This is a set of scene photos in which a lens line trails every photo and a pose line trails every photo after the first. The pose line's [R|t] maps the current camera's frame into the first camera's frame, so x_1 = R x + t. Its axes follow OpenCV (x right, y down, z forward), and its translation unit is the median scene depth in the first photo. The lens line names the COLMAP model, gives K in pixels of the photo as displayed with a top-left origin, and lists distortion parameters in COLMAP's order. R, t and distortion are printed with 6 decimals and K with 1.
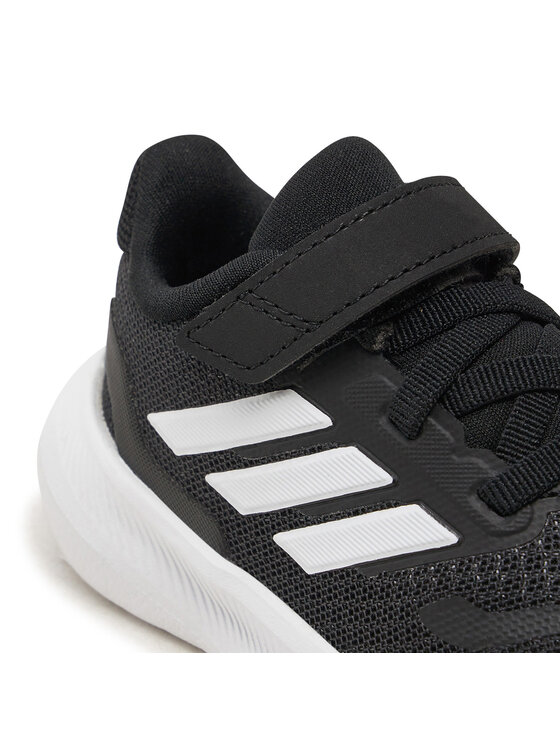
lens RADIAL K [[2569.5, 0, 280.3], [0, 2569.5, 373.6], [0, 0, 1]] dist [0.082731, 0.000000]
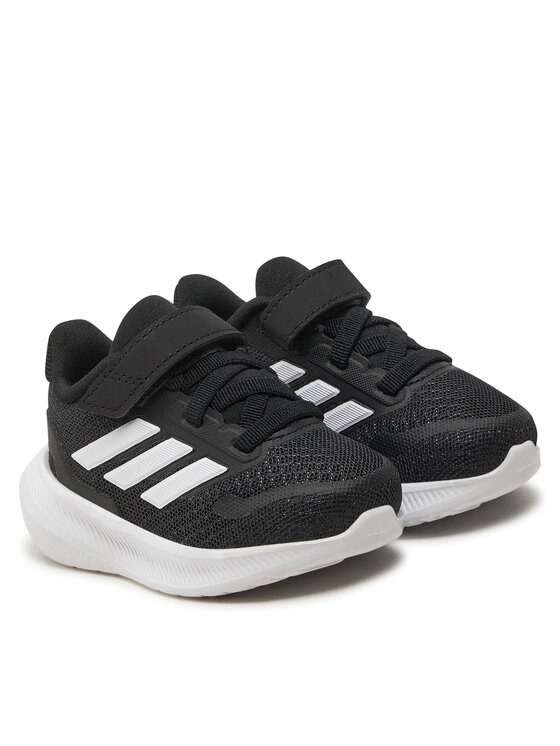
lens RADIAL K [[2569.5, 0, 279.7], [0, 2569.5, 372.8], [0, 0, 1]] dist [0.082731, 0.000000]
pose [[0.988673, -0.149420, 0.014124, 0.091155], [0.149021, 0.966108, -0.210780, 0.414442], [0.017849, 0.210497, 0.977431, -0.959645]]
